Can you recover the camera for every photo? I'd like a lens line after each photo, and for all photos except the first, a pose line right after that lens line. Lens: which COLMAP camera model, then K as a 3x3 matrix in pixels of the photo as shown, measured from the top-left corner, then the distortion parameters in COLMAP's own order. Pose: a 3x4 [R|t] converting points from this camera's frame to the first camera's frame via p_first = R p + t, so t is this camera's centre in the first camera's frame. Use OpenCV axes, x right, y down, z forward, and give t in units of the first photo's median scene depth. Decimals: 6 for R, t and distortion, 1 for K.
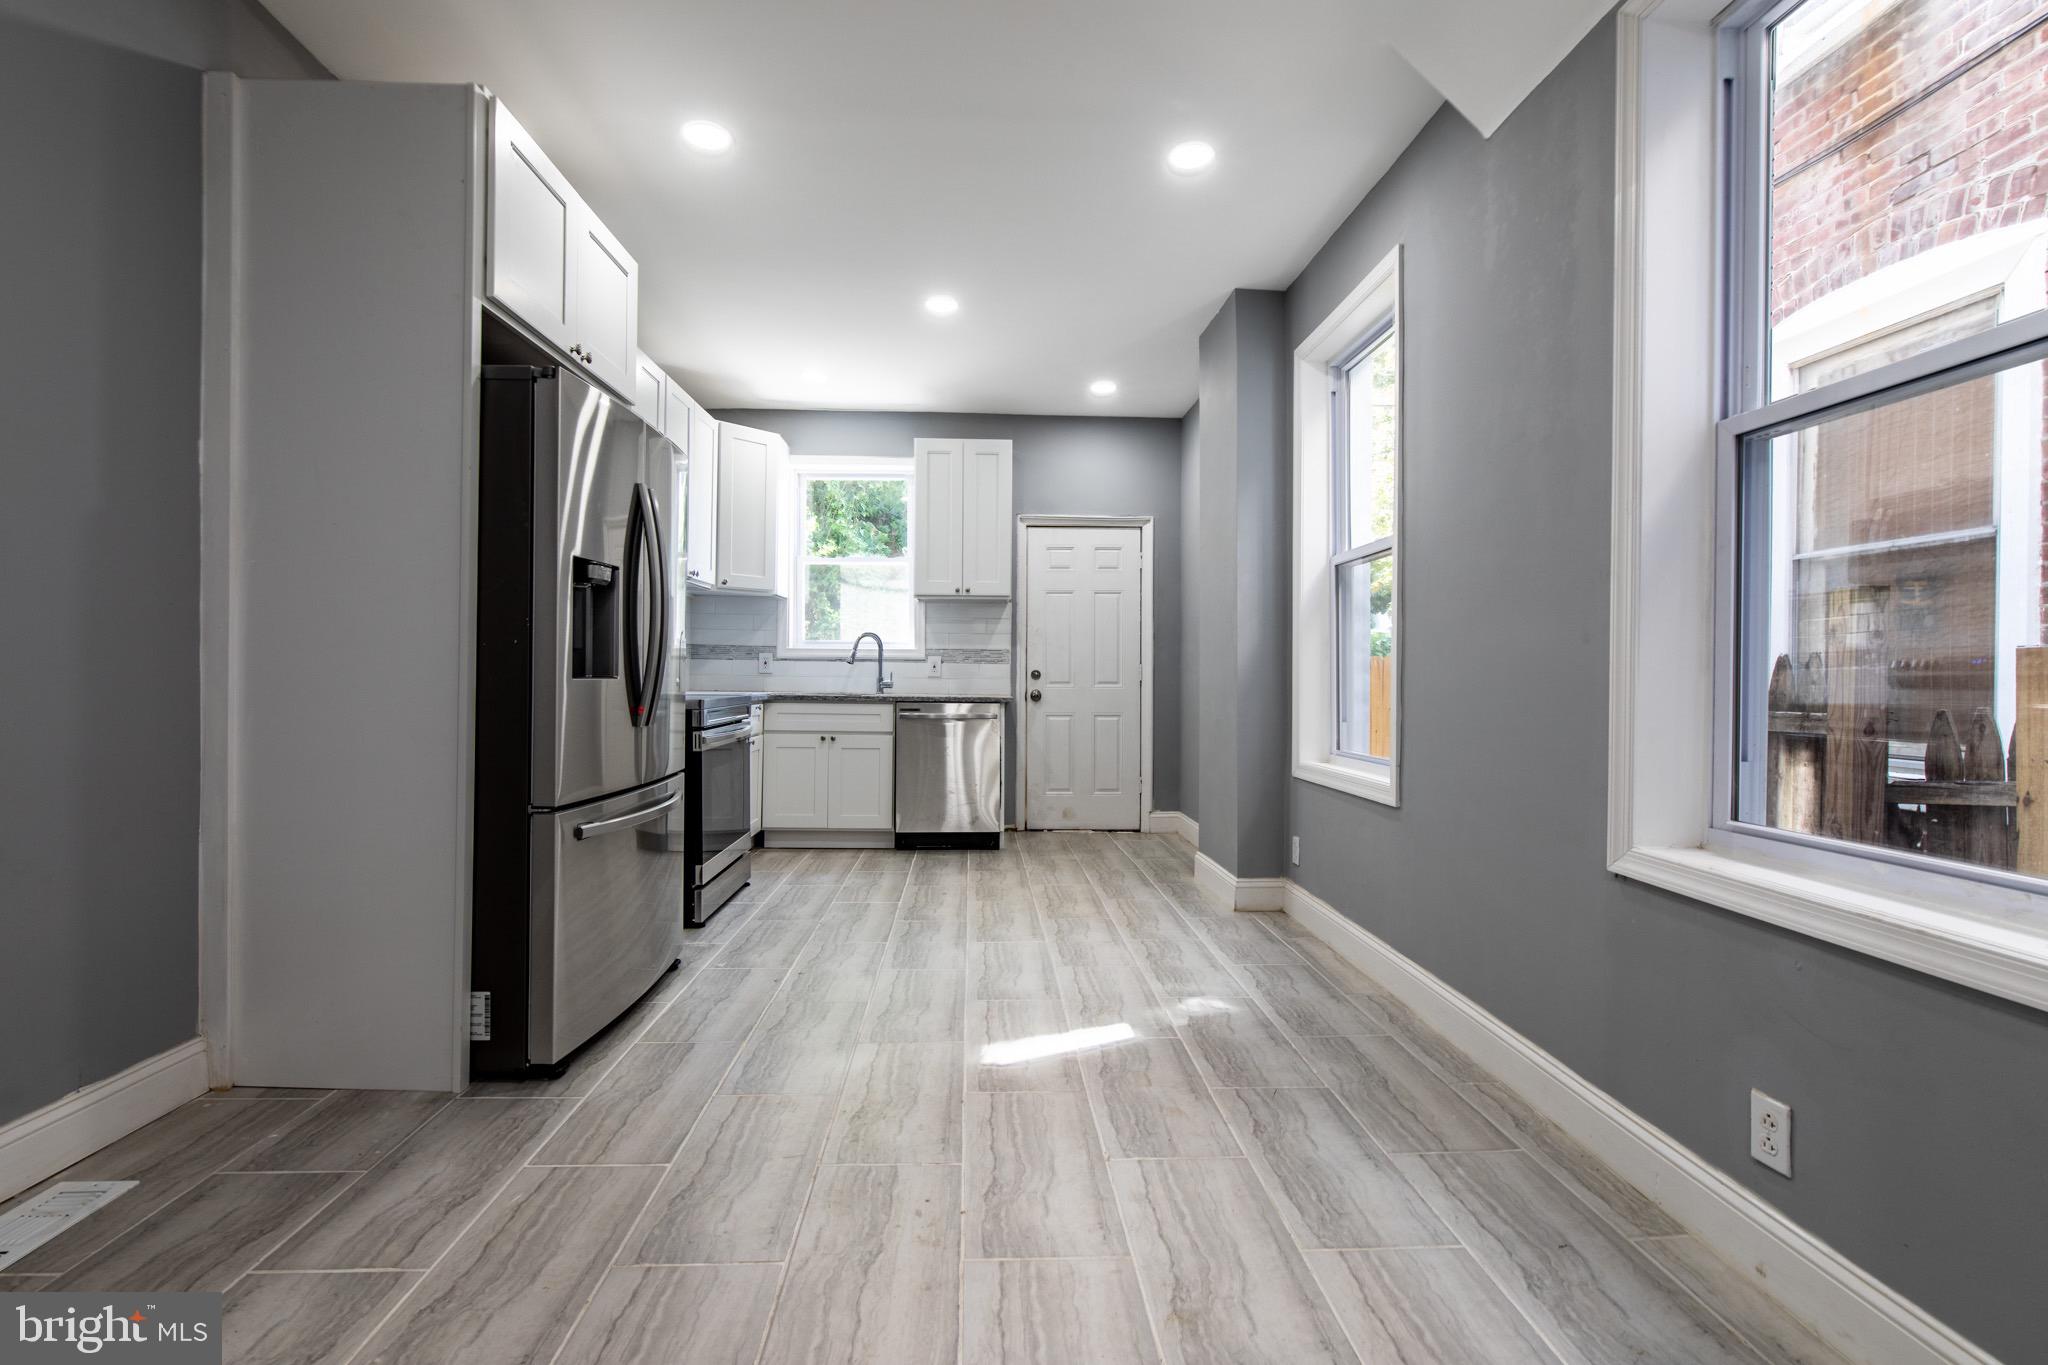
lens RADIAL K [[884.8, 0, 1018.7], [0, 884.8, 683.7], [0, 0, 1]] dist [-0.002593, -0.000853]
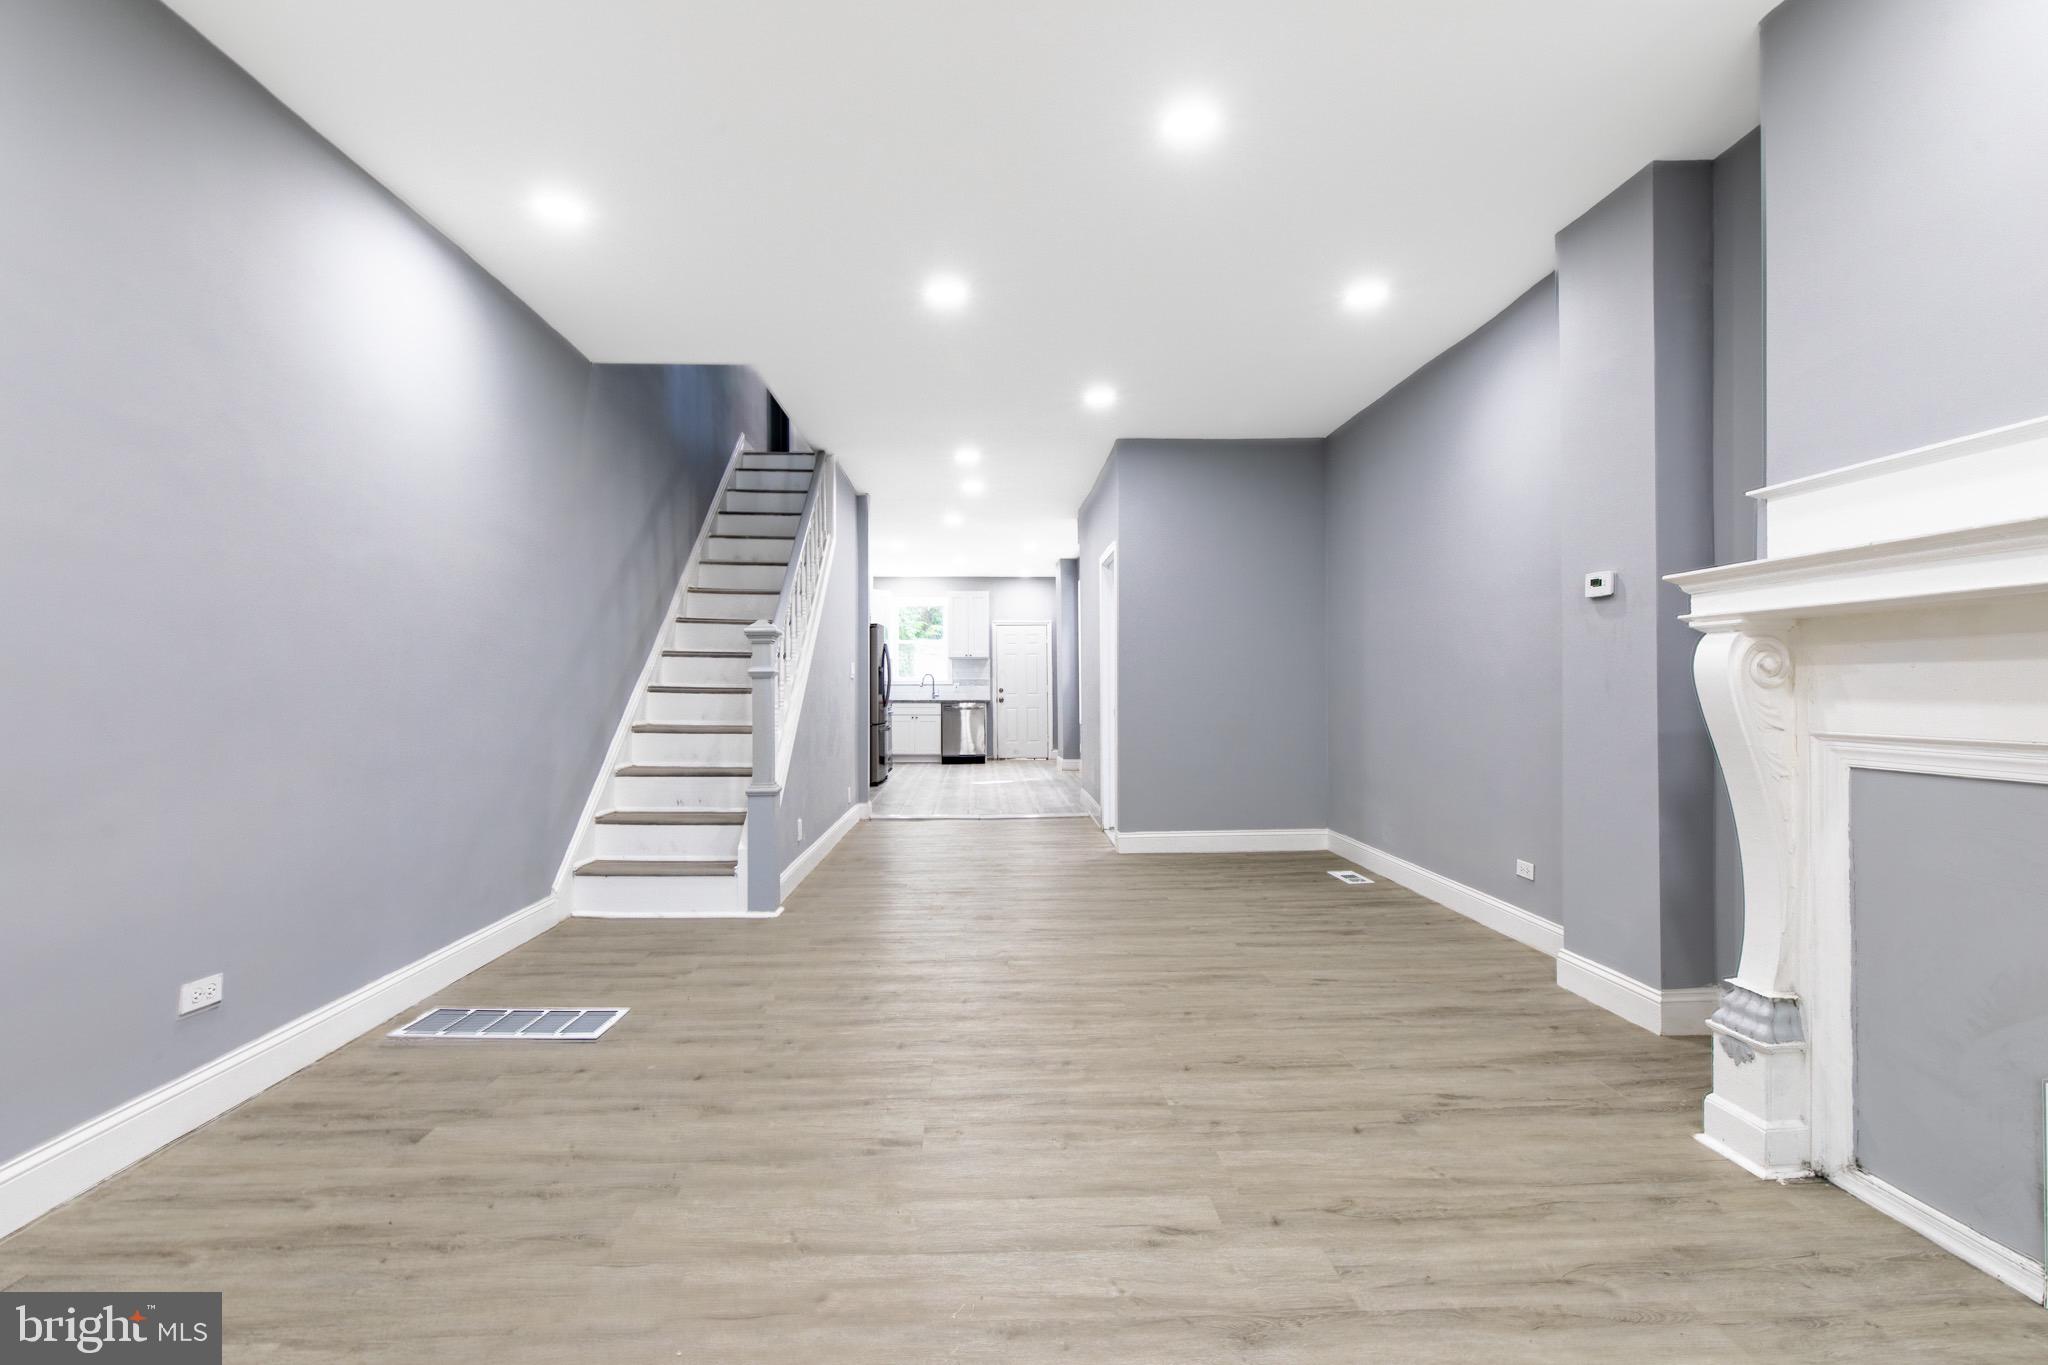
lens RADIAL K [[884.8, 0, 1018.7], [0, 884.8, 683.7], [0, 0, 1]] dist [-0.002593, -0.000853]
pose [[0.999785, -0.013635, -0.015633, 0.107175], [0.013396, 0.999794, -0.015276, 0.008571], [0.015838, 0.015063, 0.999761, -1.368990]]
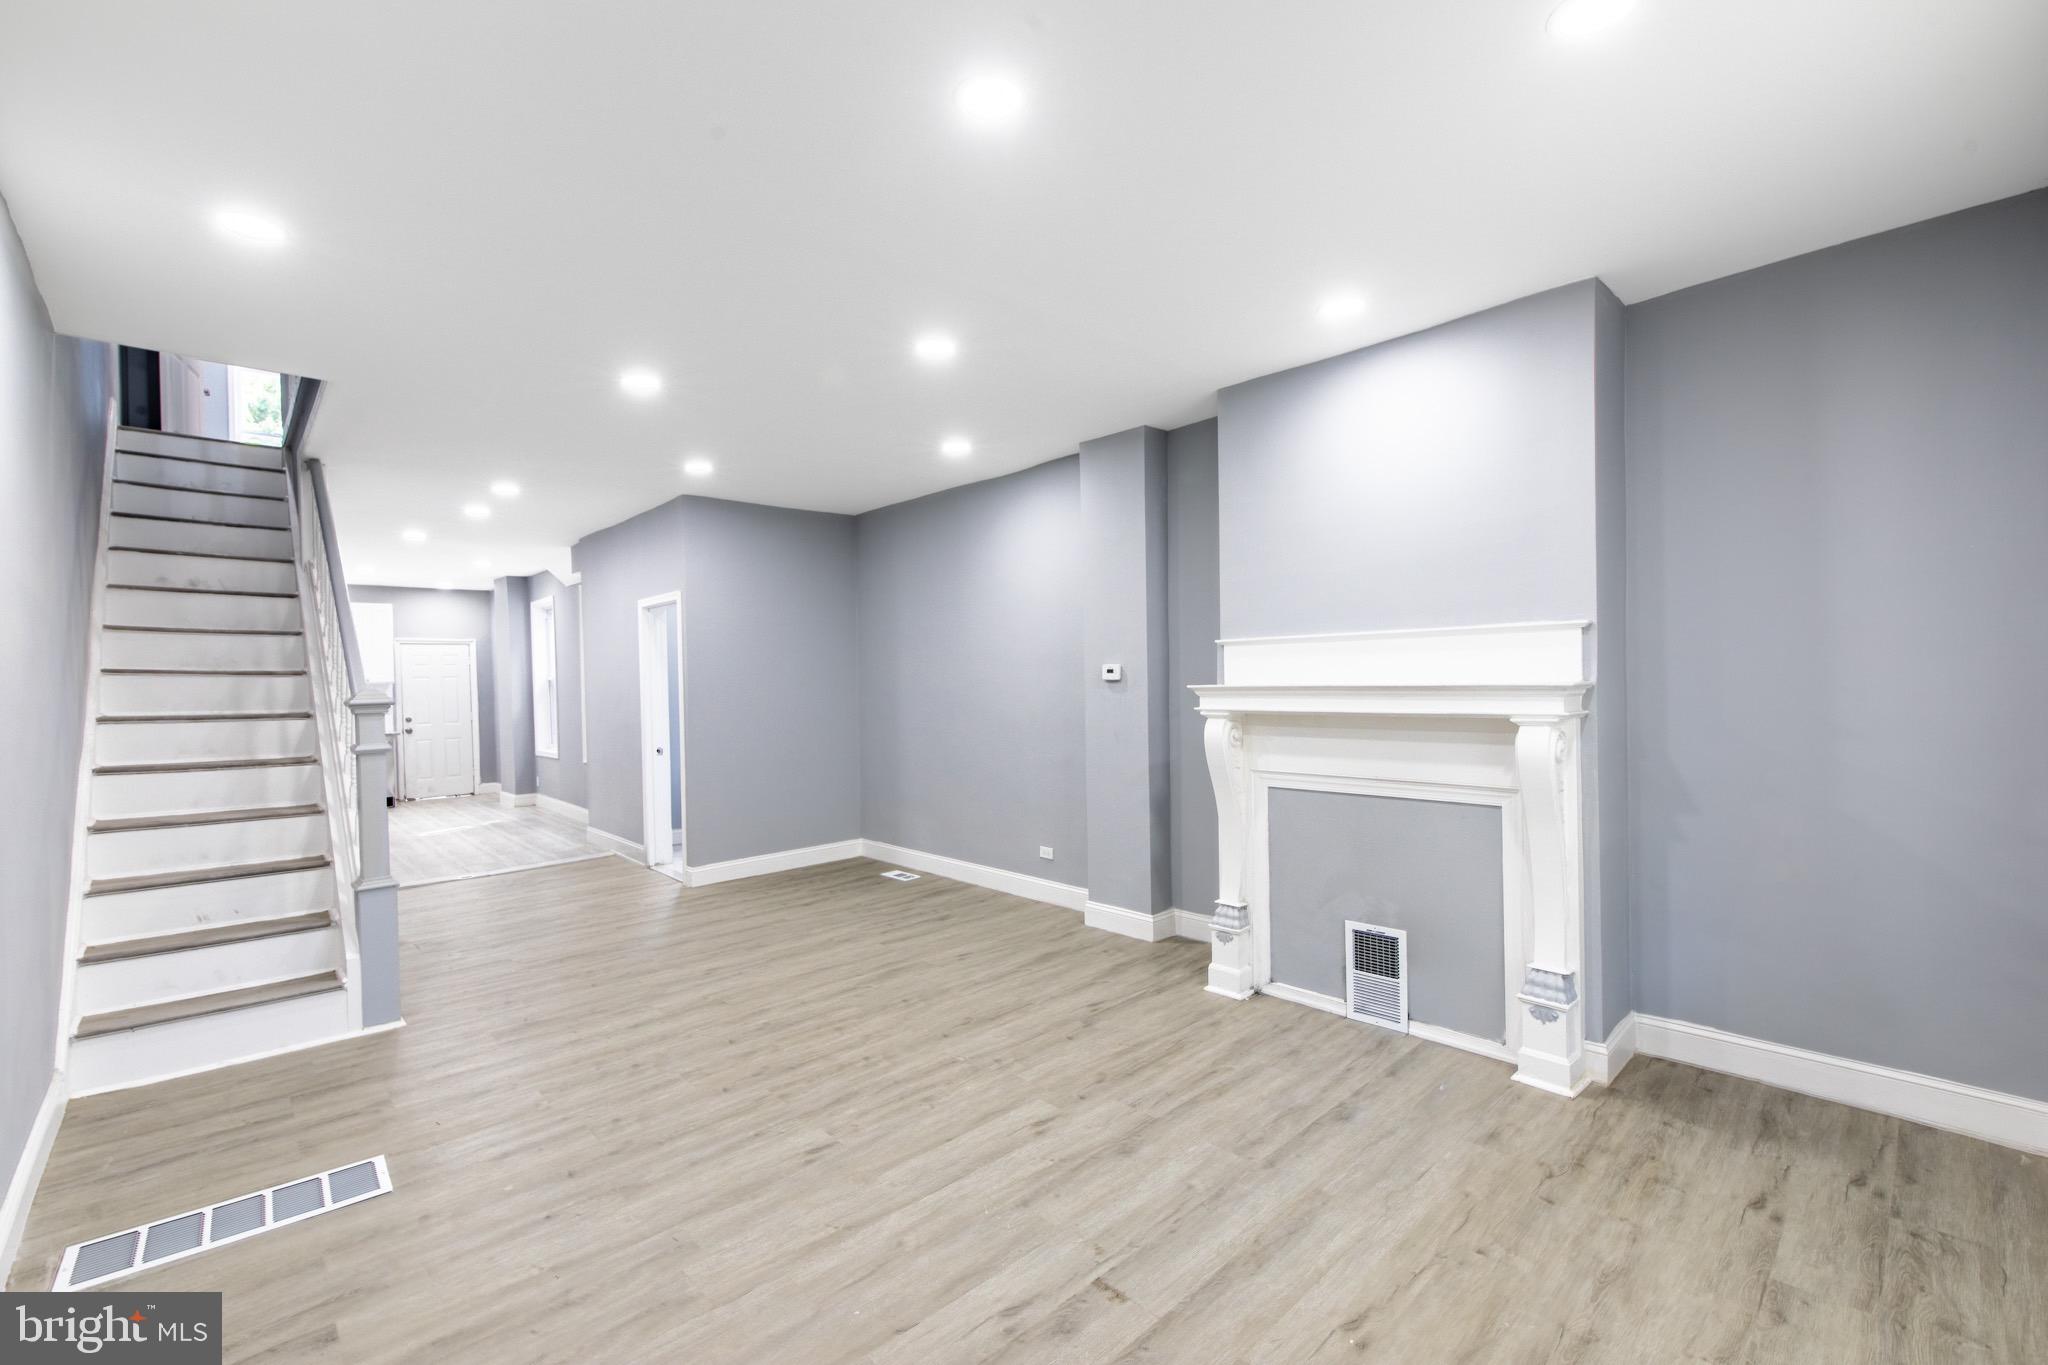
lens RADIAL K [[864.4, 0, 1024.0], [0, 864.4, 682.5], [0, 0, 1]] dist [0.003025, -0.000029]
pose [[0.762408, -0.025483, 0.646595, -0.189755], [0.032182, 0.999481, 0.001445, -0.054790], [-0.646296, 0.019707, 0.762832, -1.424648]]
